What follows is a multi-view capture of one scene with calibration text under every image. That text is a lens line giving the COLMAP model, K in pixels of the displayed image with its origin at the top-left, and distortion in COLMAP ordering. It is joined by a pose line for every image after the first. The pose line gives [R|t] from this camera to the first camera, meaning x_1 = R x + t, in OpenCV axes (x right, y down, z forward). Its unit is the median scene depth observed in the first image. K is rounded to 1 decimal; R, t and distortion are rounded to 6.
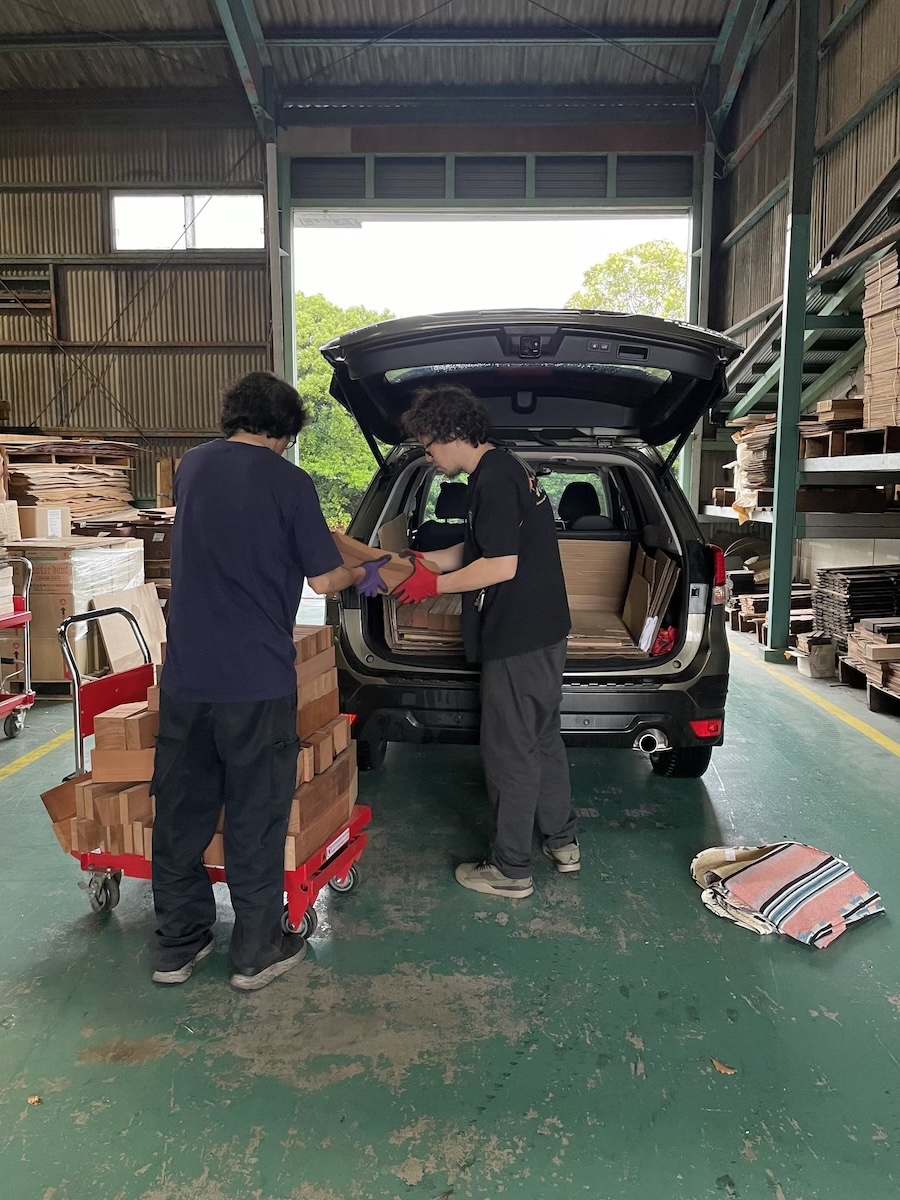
lens RADIAL K [[892.8, 0, 454.0], [0, 892.8, 602.5], [0, 0, 1]] dist [-0.003155, -0.022920]
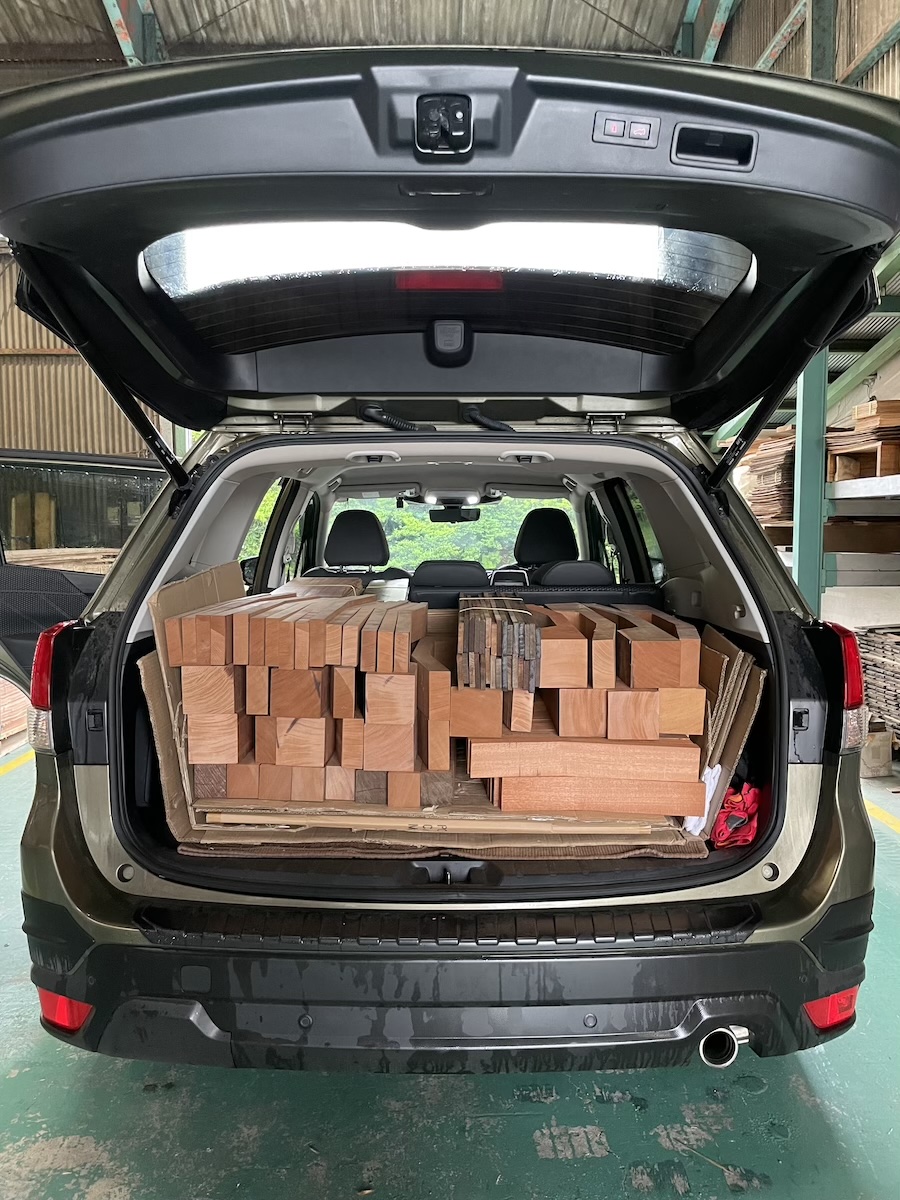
lens RADIAL K [[892.8, 0, 450.0], [0, 892.8, 600.8], [0, 0, 1]] dist [-0.003155, -0.022920]
pose [[0.998722, -0.011489, 0.049210, 0.029549], [0.013874, 0.998732, -0.048390, -0.029778], [-0.048592, 0.049011, 0.997616, 0.280334]]
